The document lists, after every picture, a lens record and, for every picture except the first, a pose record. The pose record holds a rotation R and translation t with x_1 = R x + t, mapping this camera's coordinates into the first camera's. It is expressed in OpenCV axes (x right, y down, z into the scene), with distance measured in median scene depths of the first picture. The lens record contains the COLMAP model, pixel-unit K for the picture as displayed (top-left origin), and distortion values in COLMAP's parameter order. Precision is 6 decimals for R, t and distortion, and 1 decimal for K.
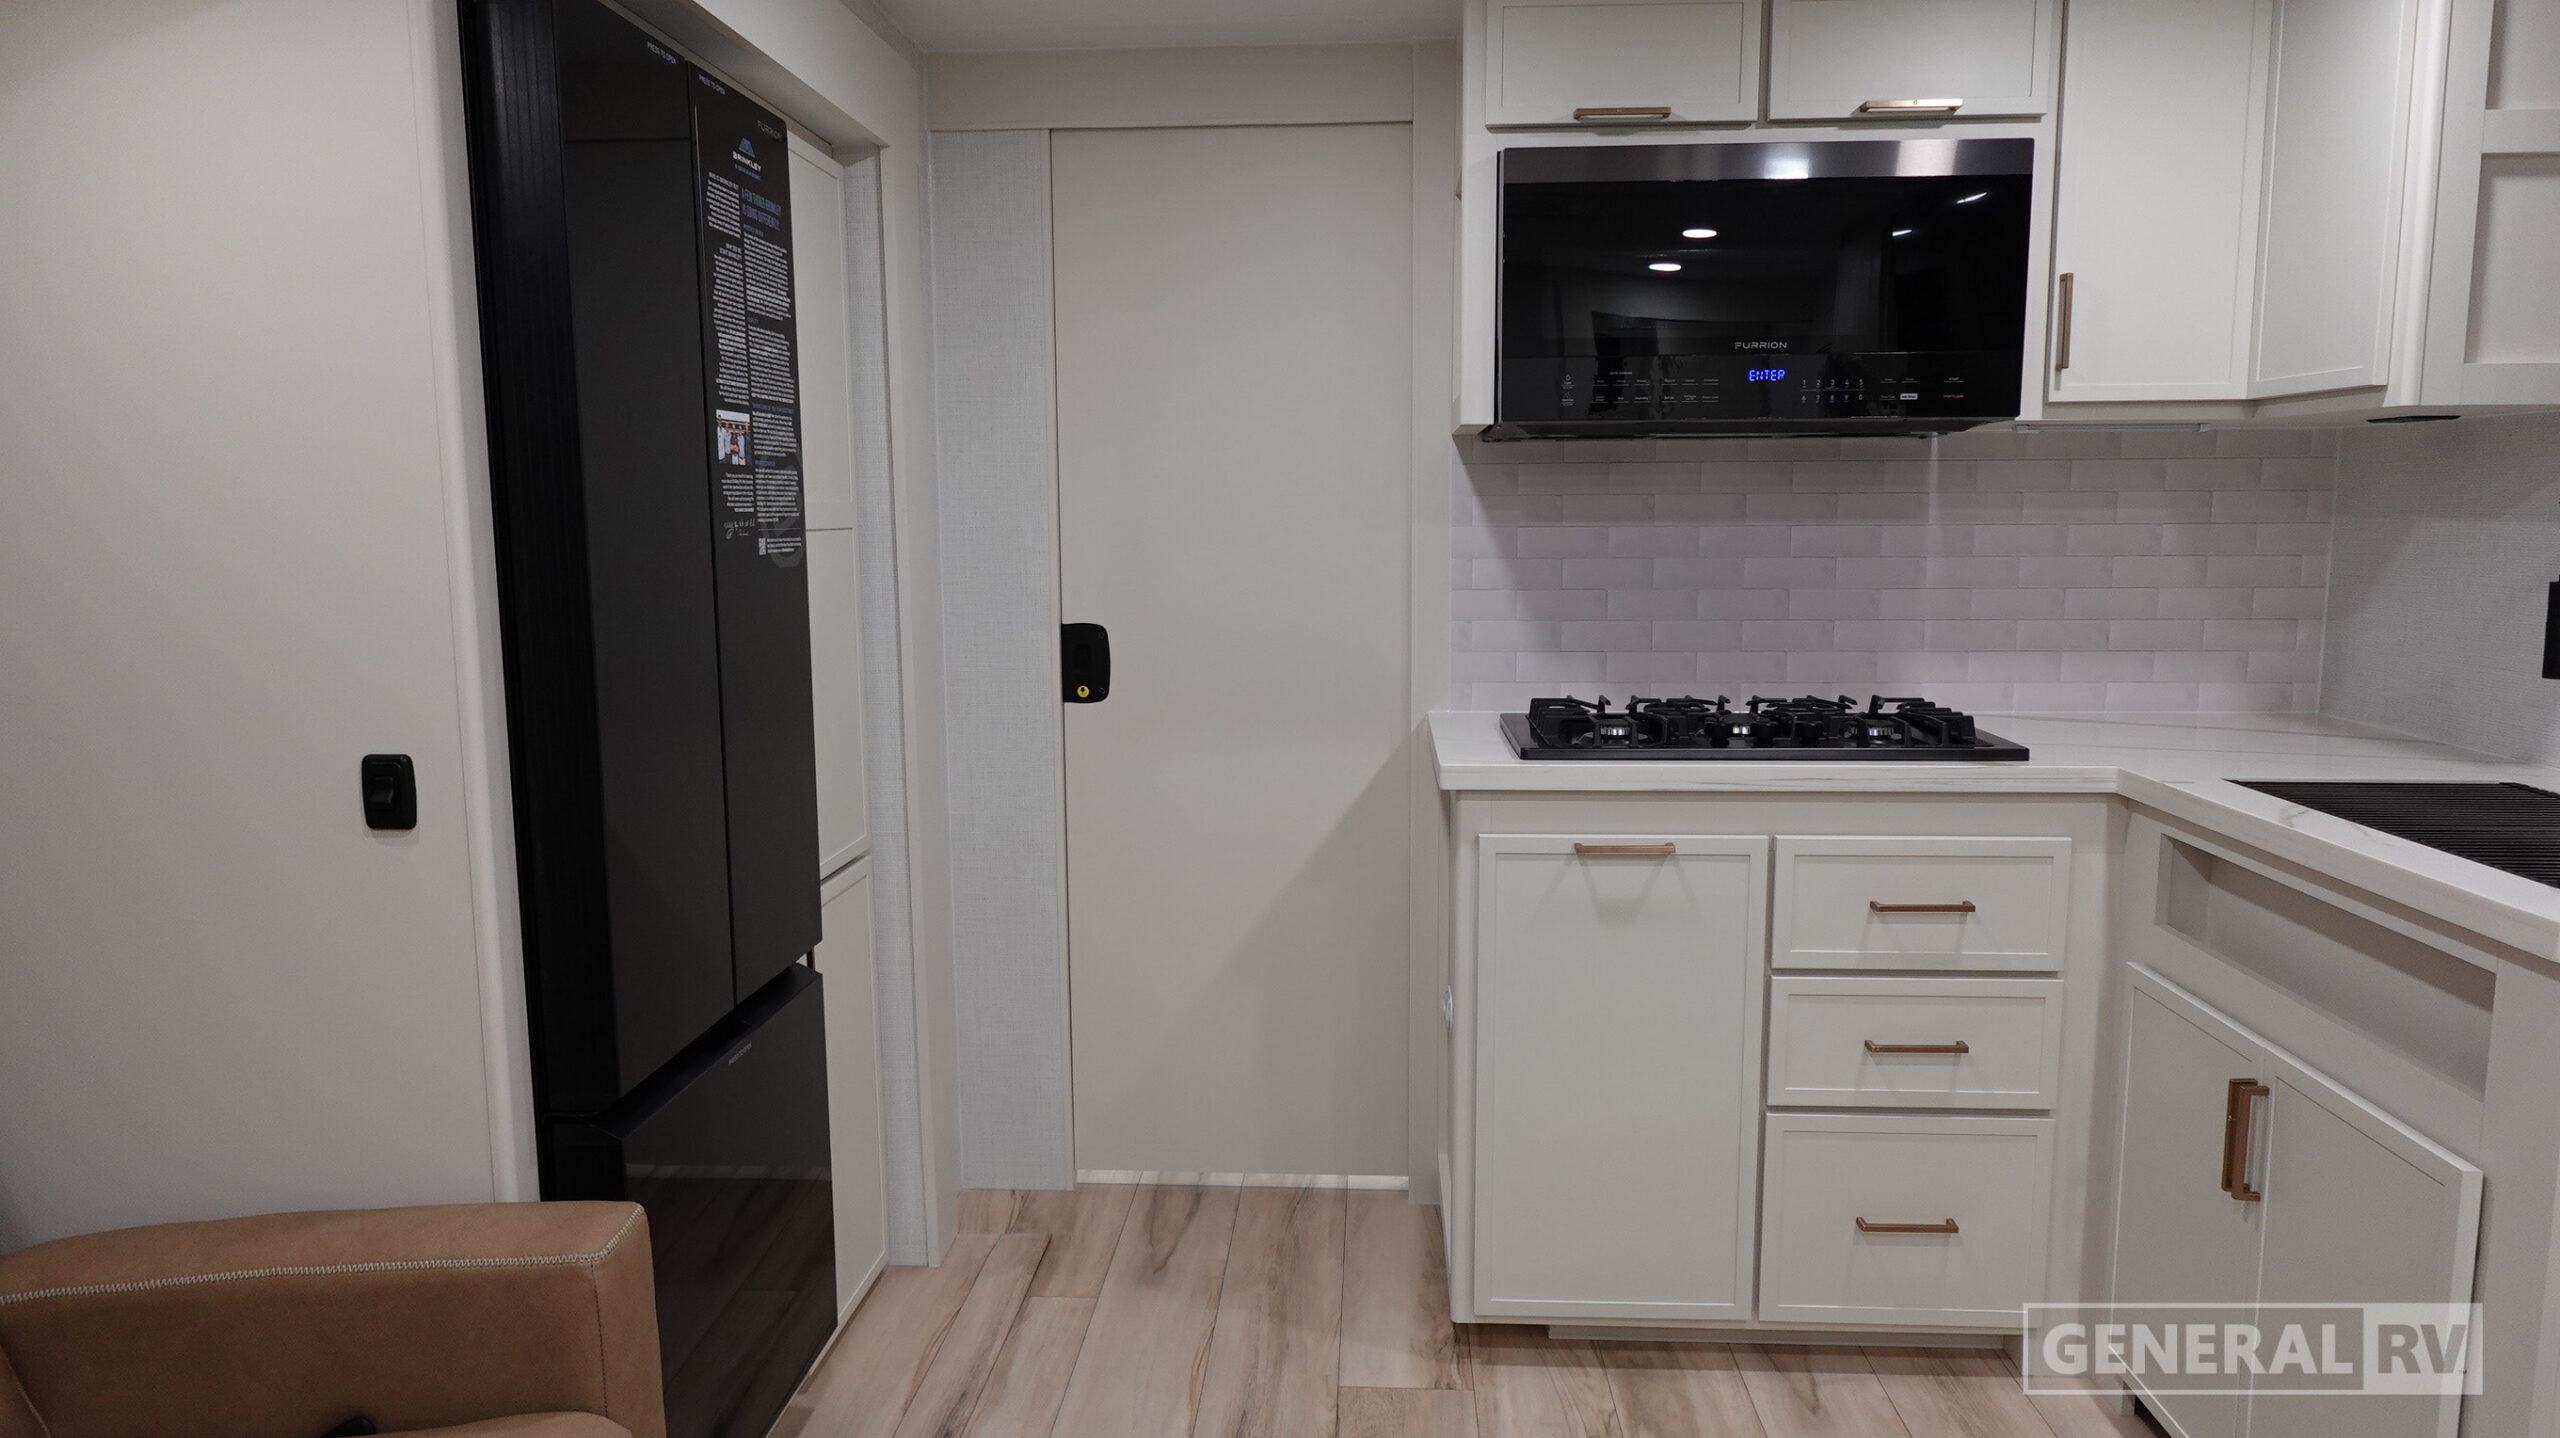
lens RADIAL K [[1645.4, 0, 1280.0], [0, 1645.4, 719.0], [0, 0, 1]] dist [-0.004952, 0.001329]
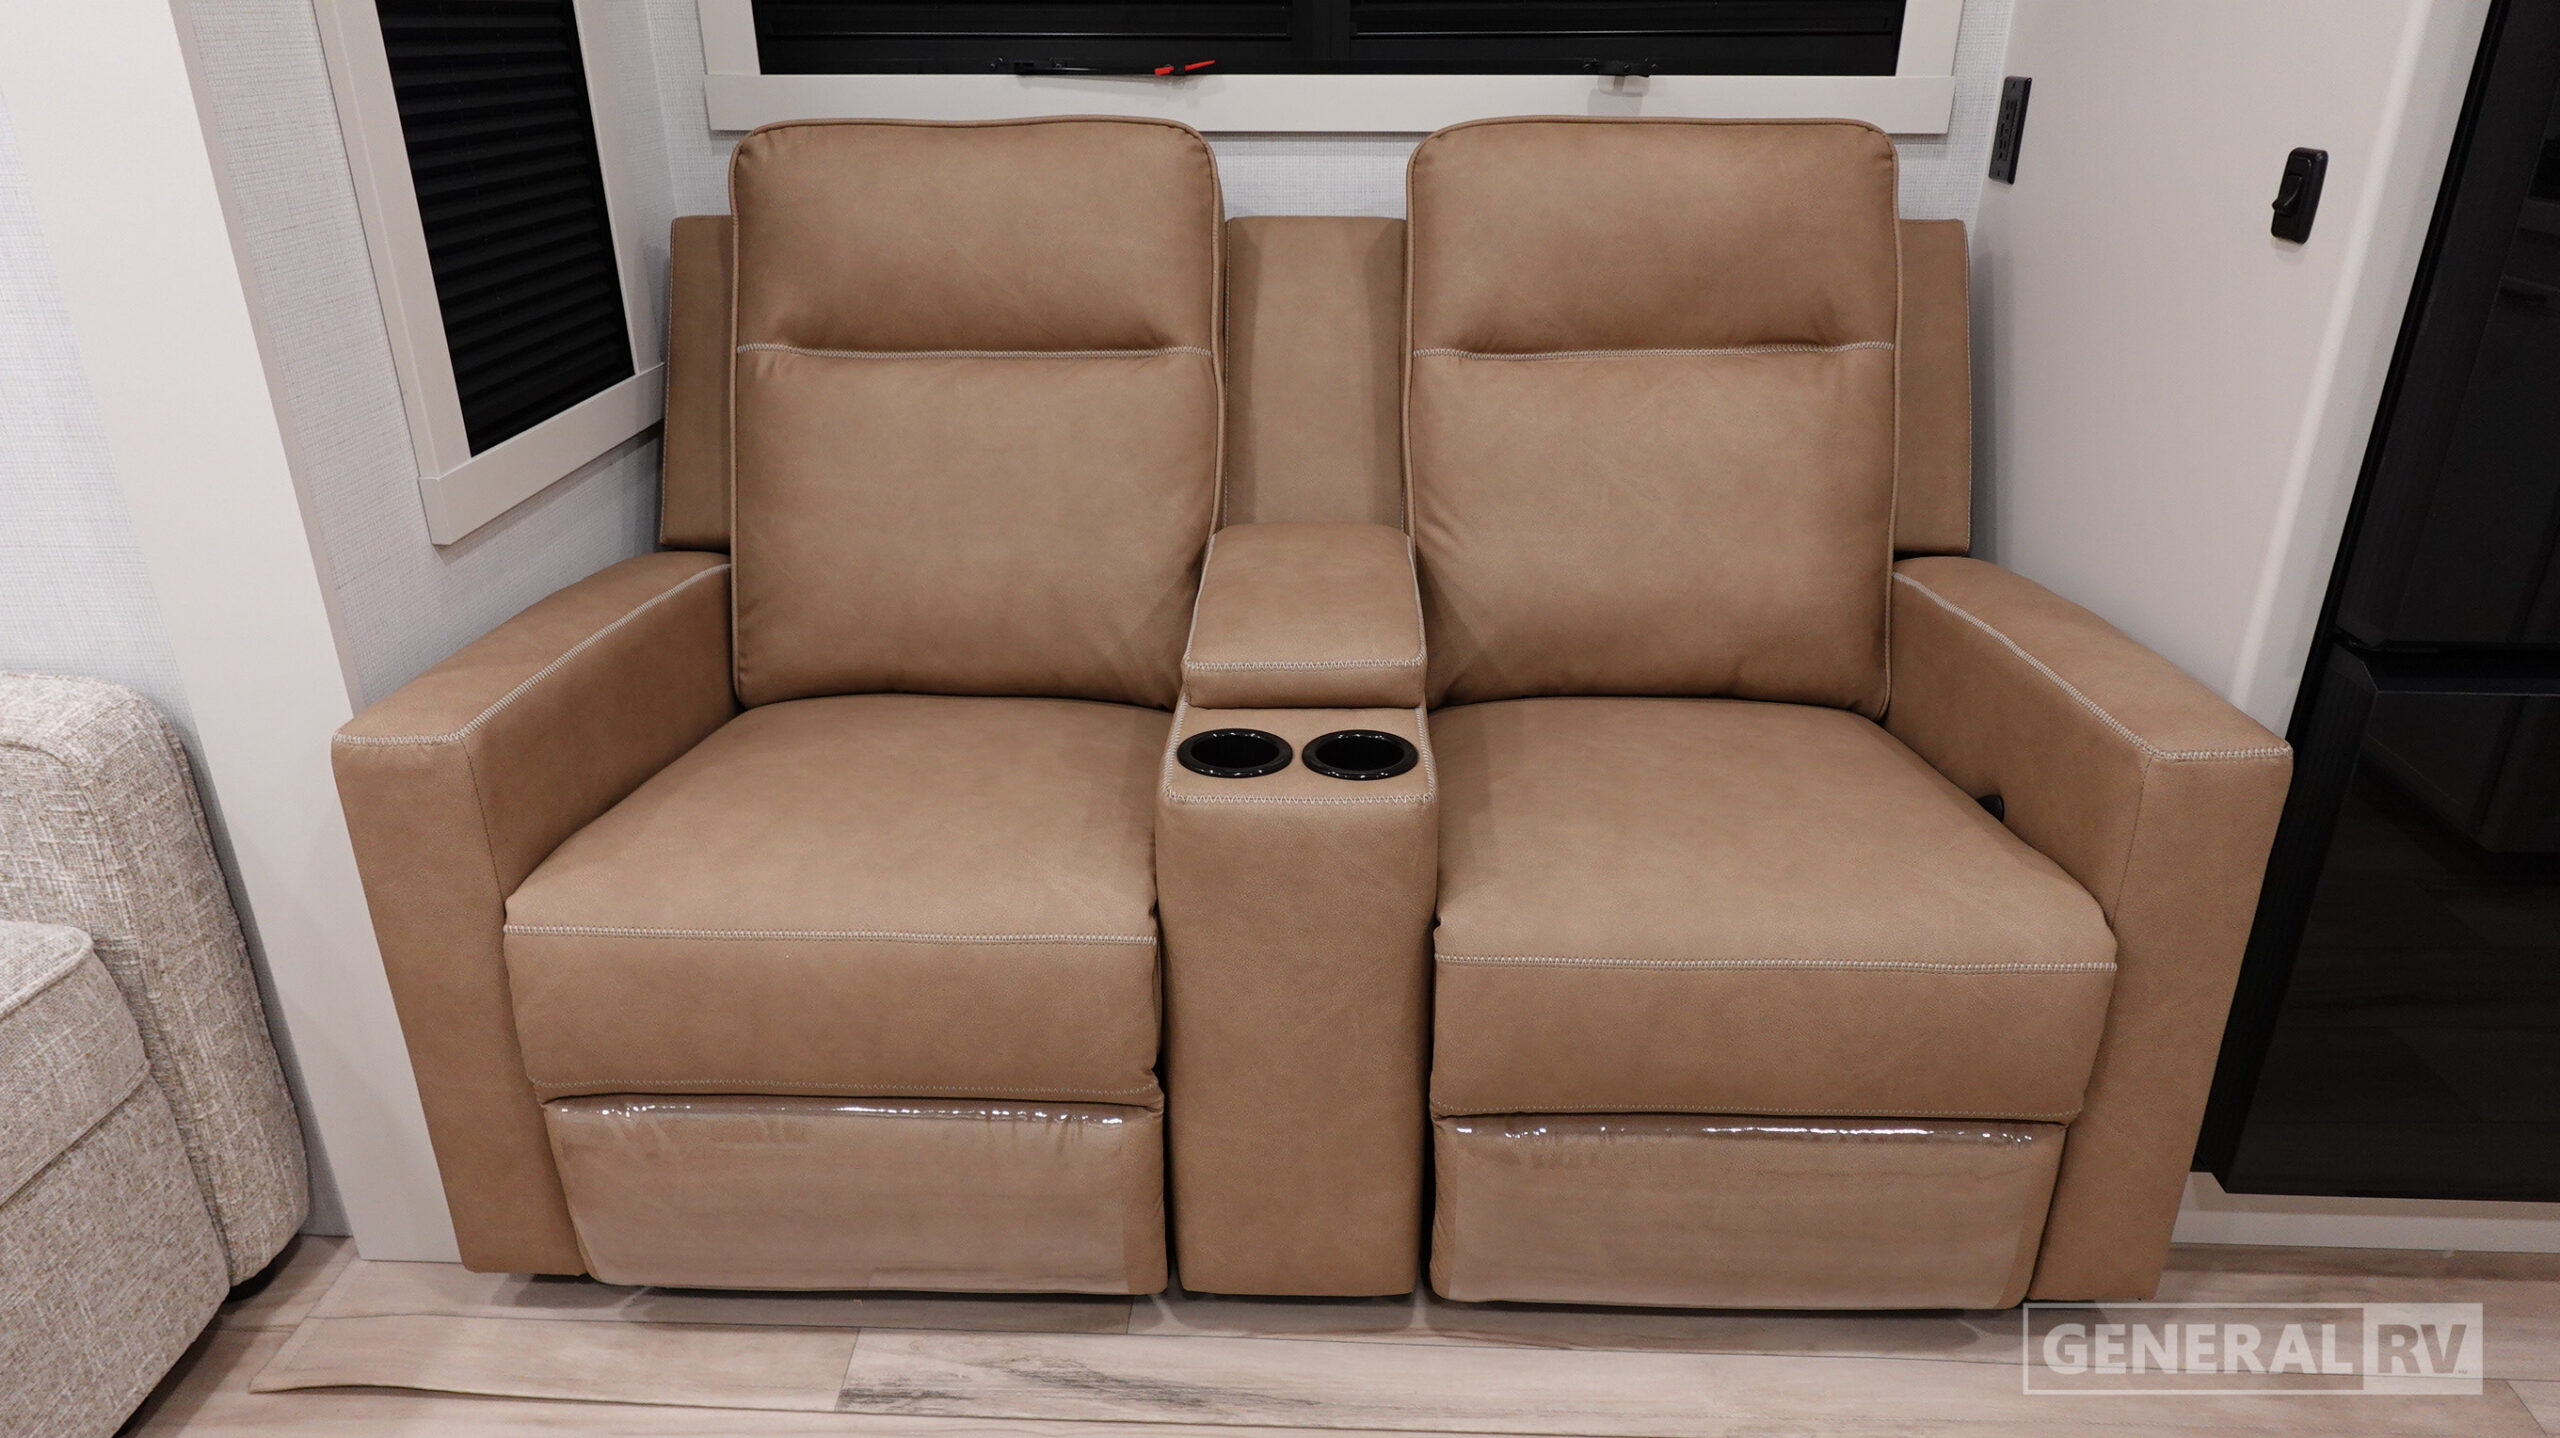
lens RADIAL K [[1600.2, 0, 1280.0], [0, 1600.2, 719.0], [0, 0, 1]] dist [-0.001184, -0.000756]
pose [[0.014757, 0.413022, -0.910602, 0.209375], [-0.130154, 0.903746, 0.407803, 0.012751], [0.991384, 0.112500, 0.067092, 0.282487]]
